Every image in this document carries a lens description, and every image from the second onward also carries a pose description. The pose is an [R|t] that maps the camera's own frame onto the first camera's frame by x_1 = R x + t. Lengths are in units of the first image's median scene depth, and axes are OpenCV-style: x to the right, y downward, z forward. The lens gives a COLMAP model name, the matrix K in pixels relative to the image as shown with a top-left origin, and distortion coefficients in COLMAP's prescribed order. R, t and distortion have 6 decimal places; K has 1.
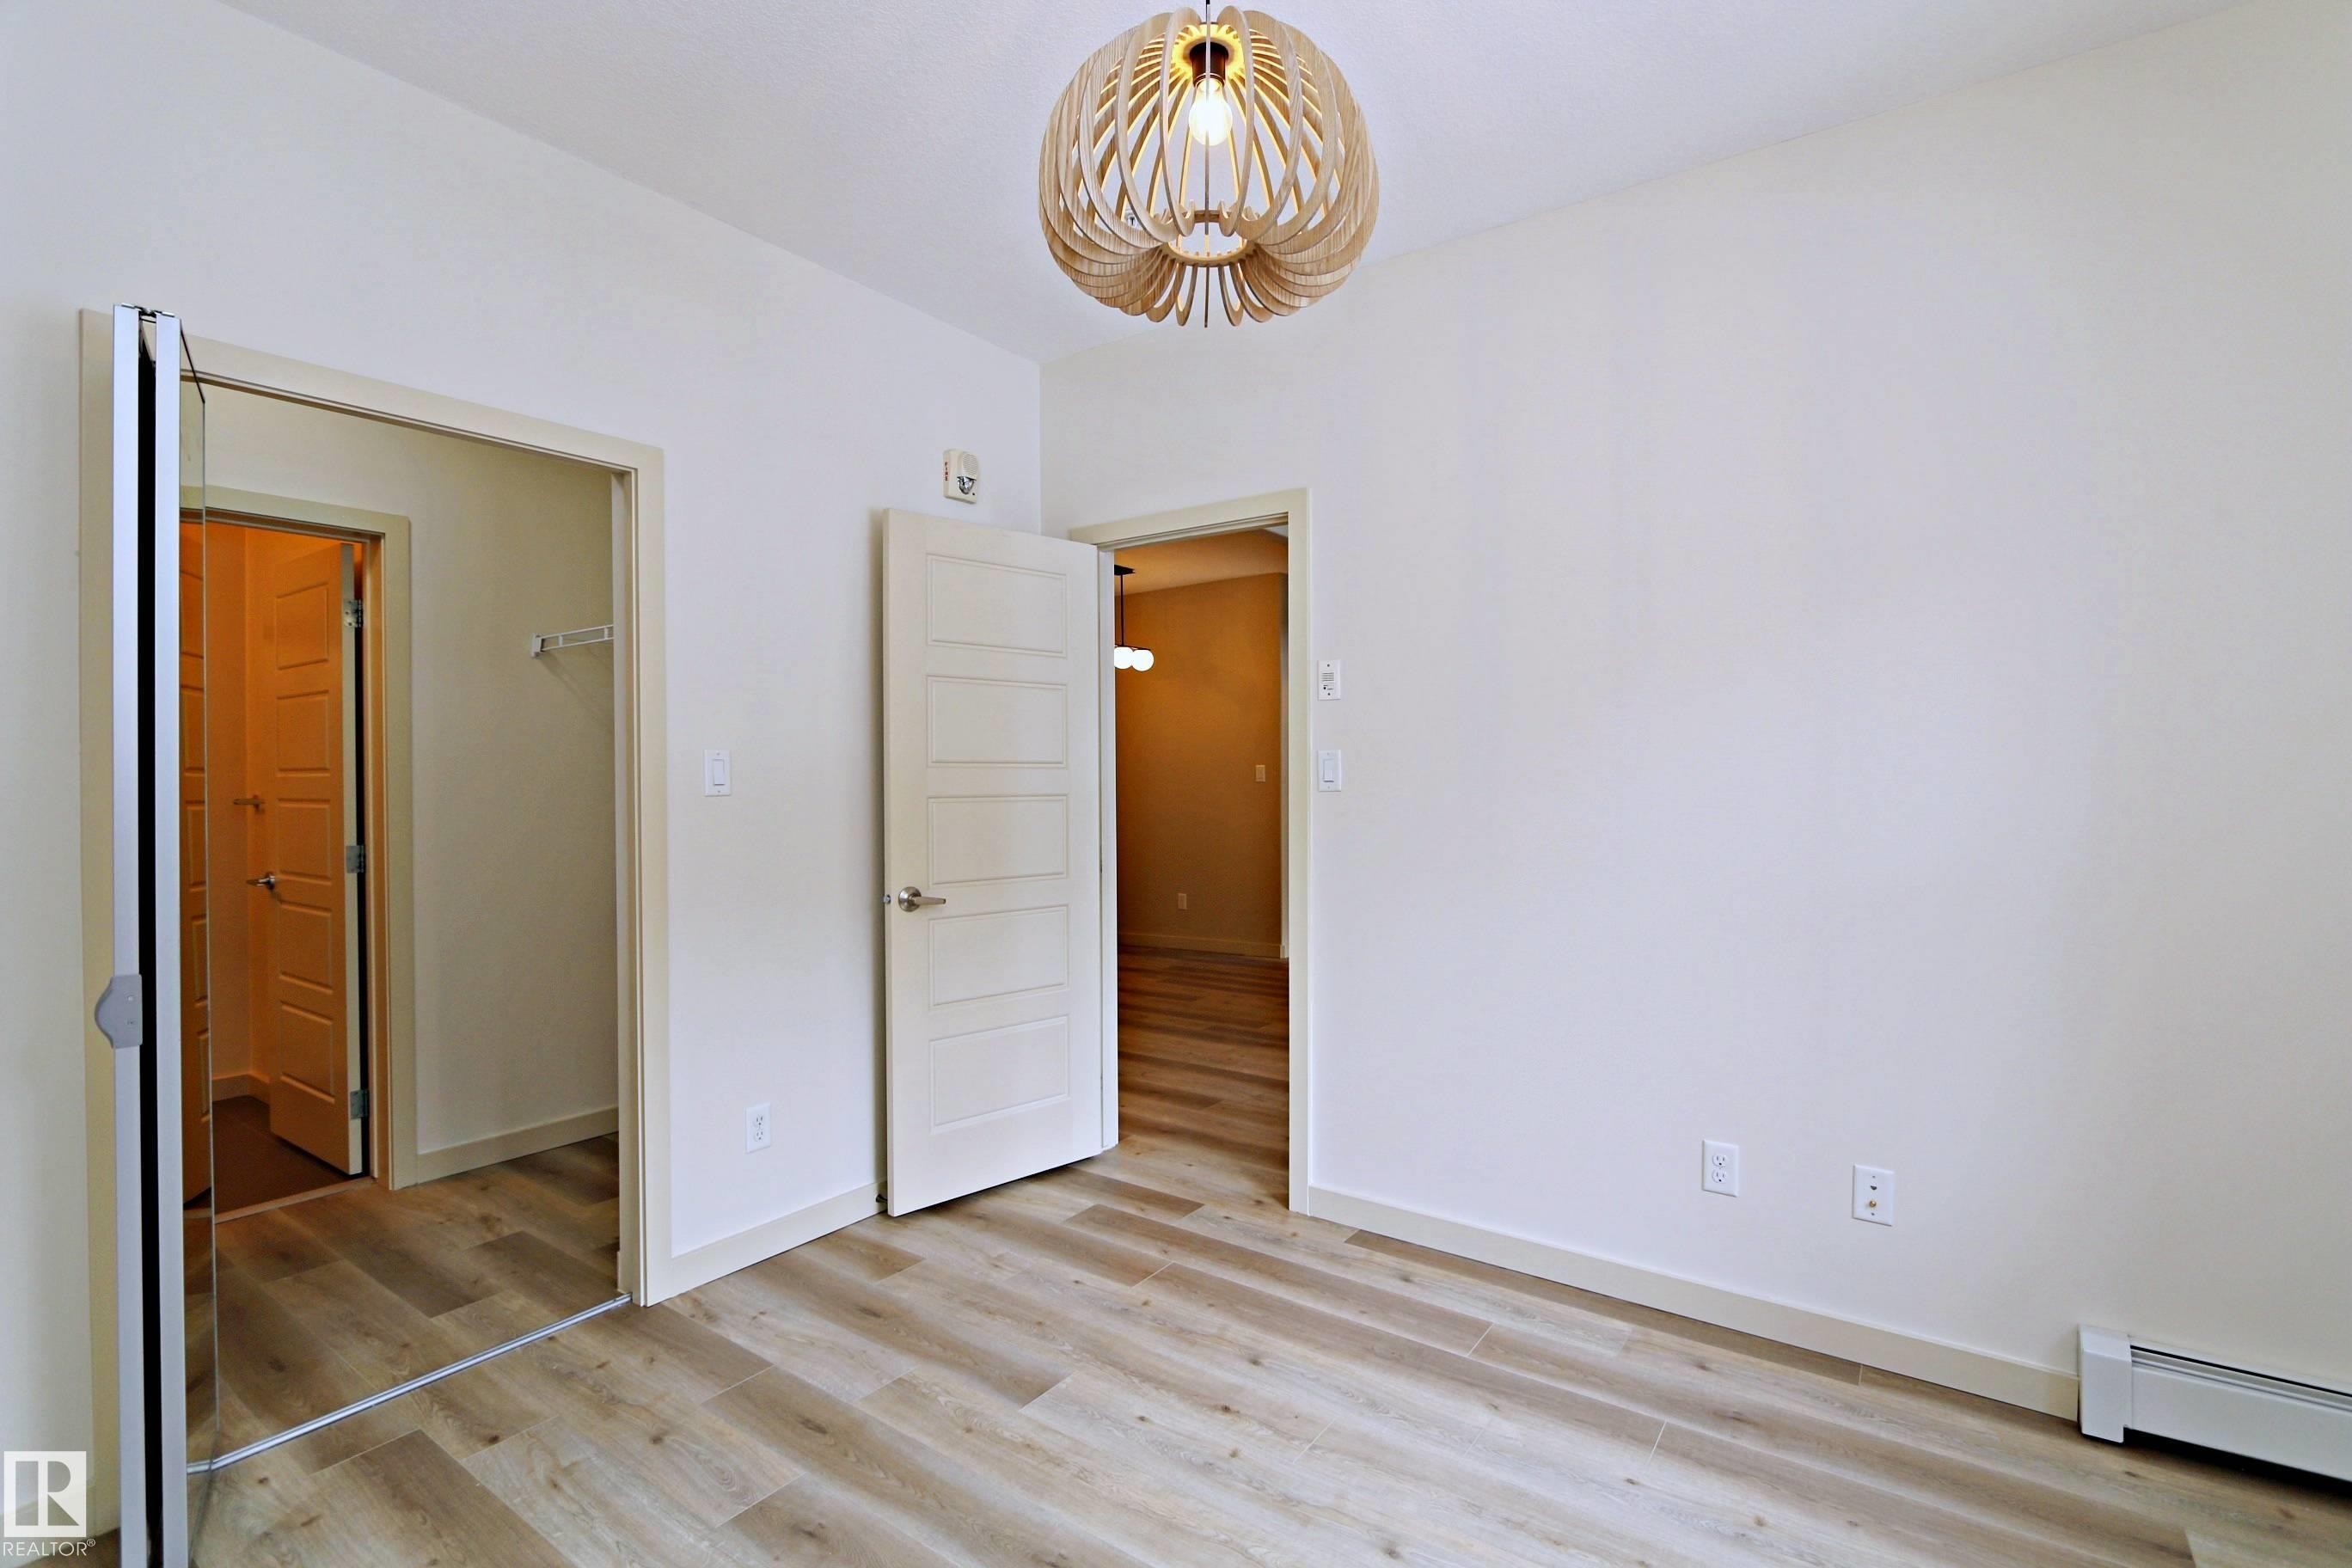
lens RADIAL K [[1084.5, 0, 1182.7], [0, 1084.5, 791.3], [0, 0, 1]] dist [-0.005934, -0.000679]
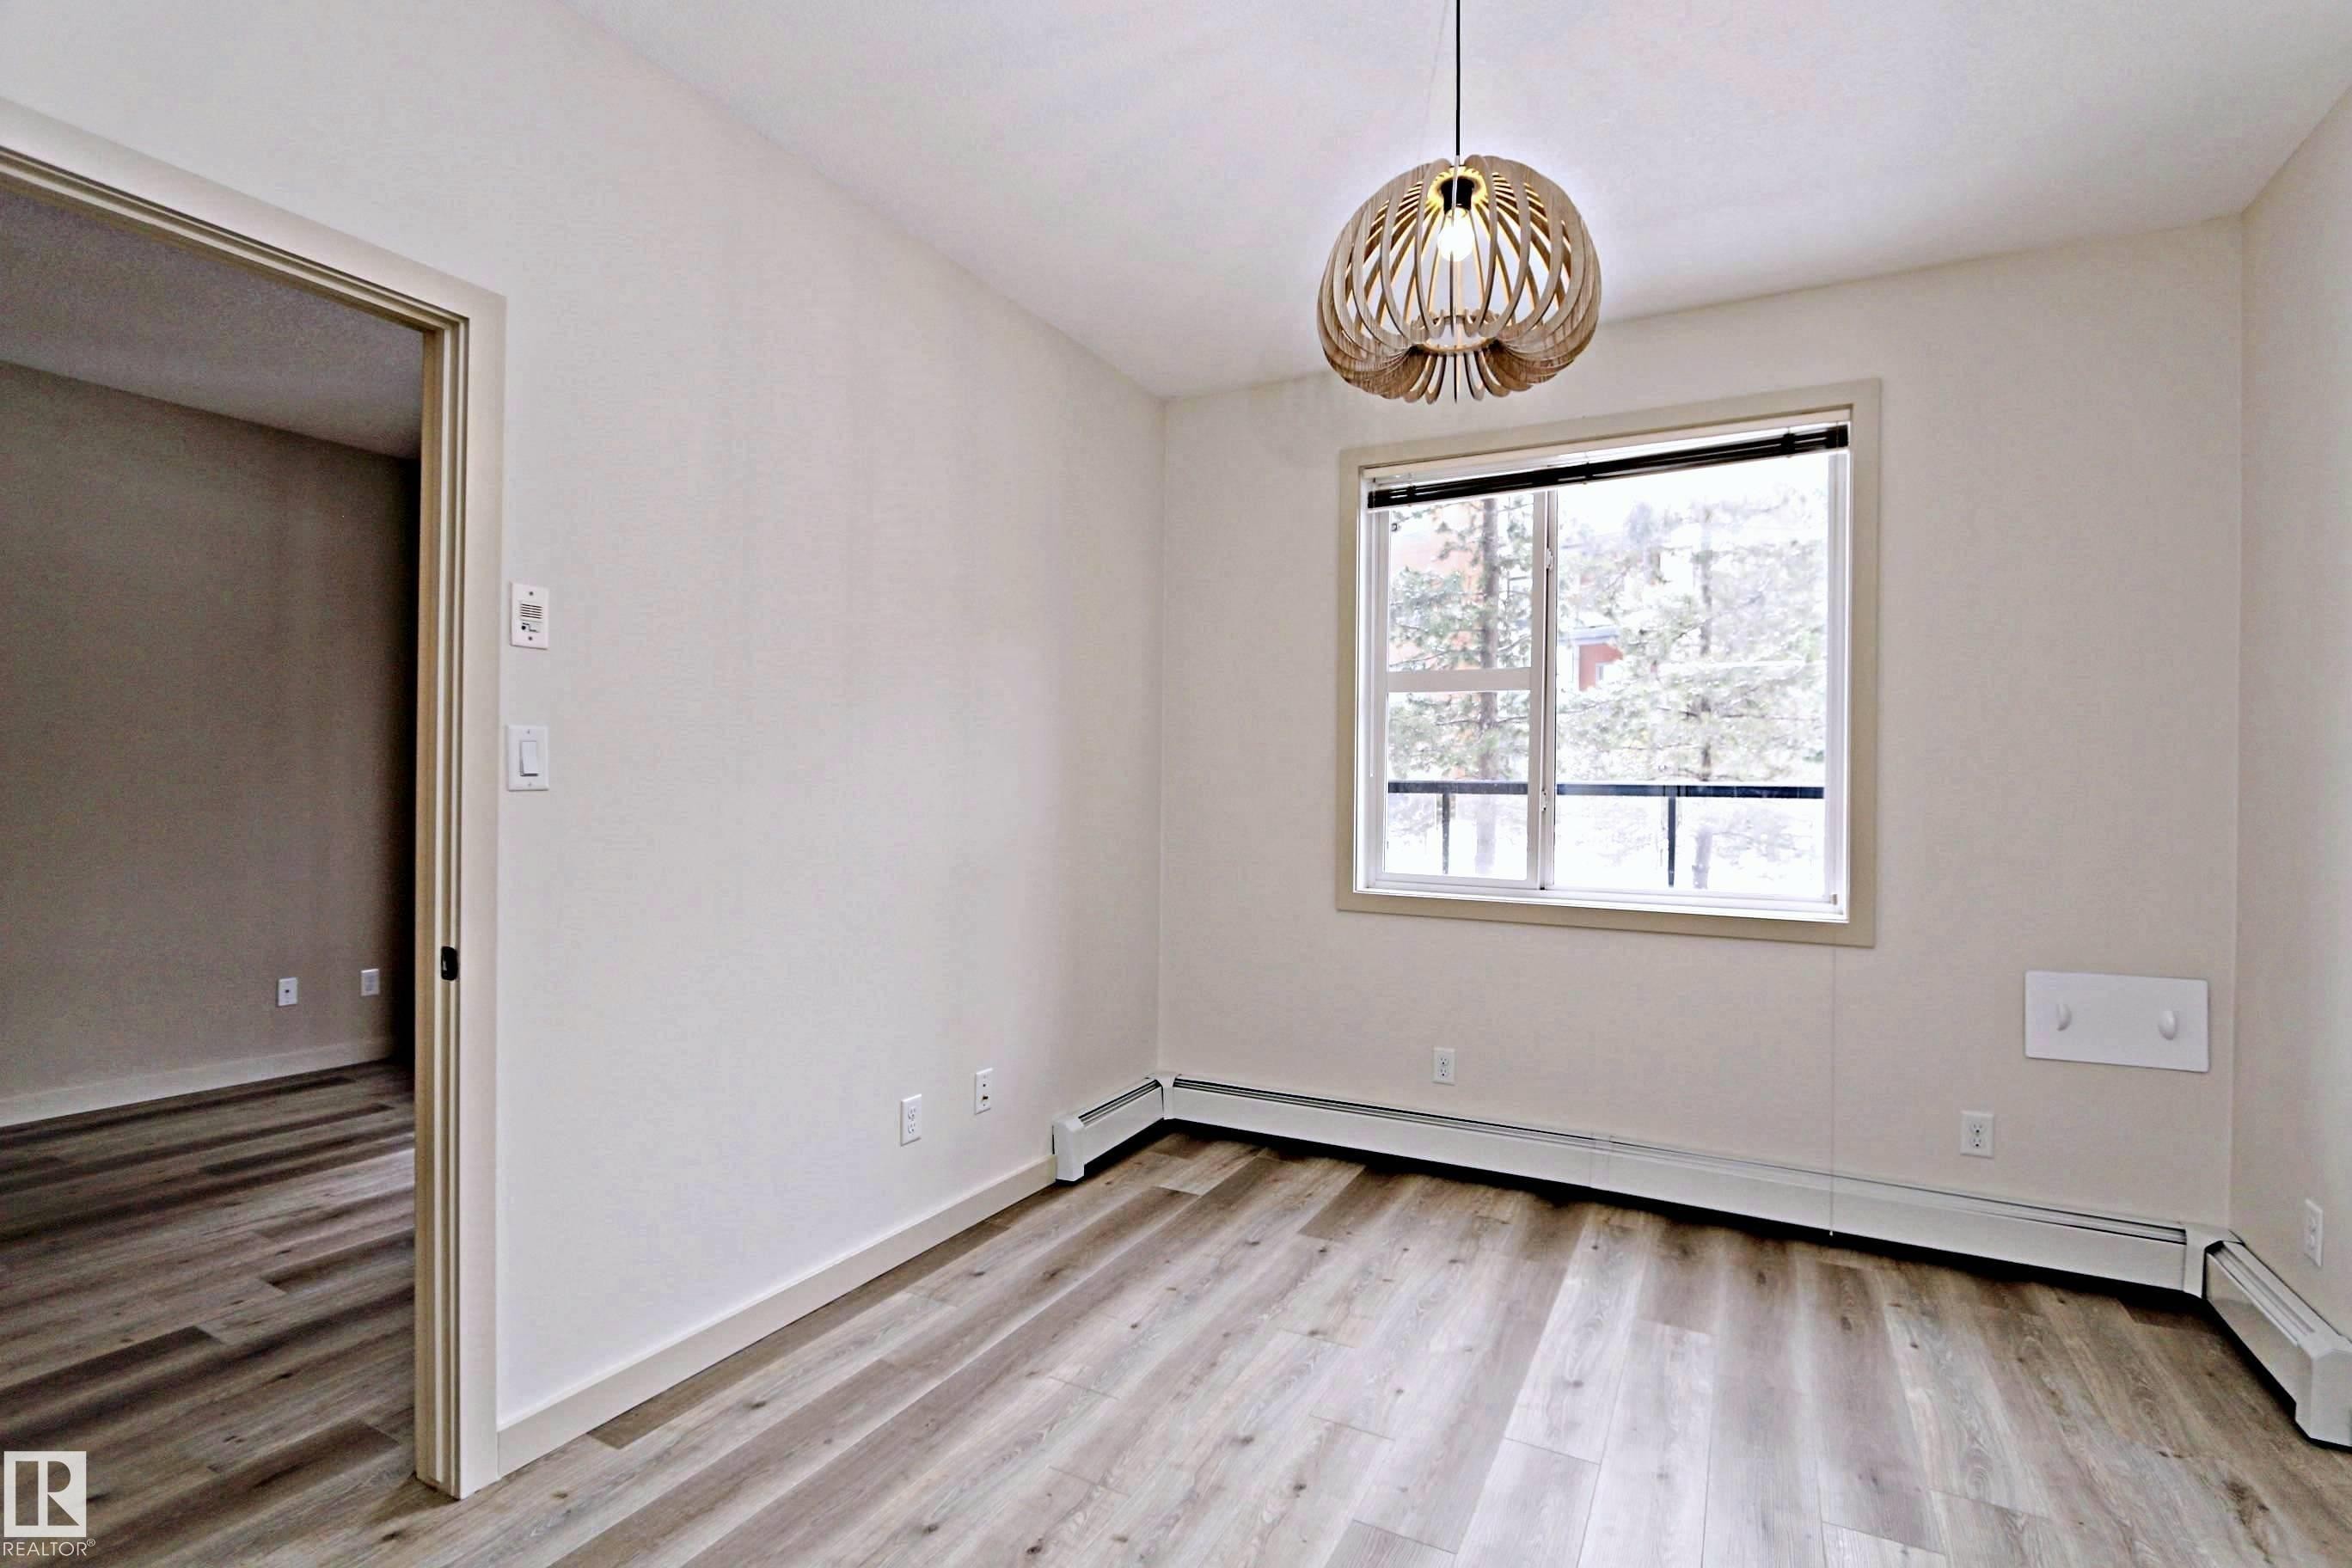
lens RADIAL K [[1084.5, 0, 1182.8], [0, 1084.5, 780.9], [0, 0, 1]] dist [-0.005934, -0.000679]
pose [[-0.138000, 0.013307, 0.990343, -0.718188], [0.004296, 0.999908, -0.012837, 0.006425], [-0.990423, 0.002483, -0.138045, 0.917707]]
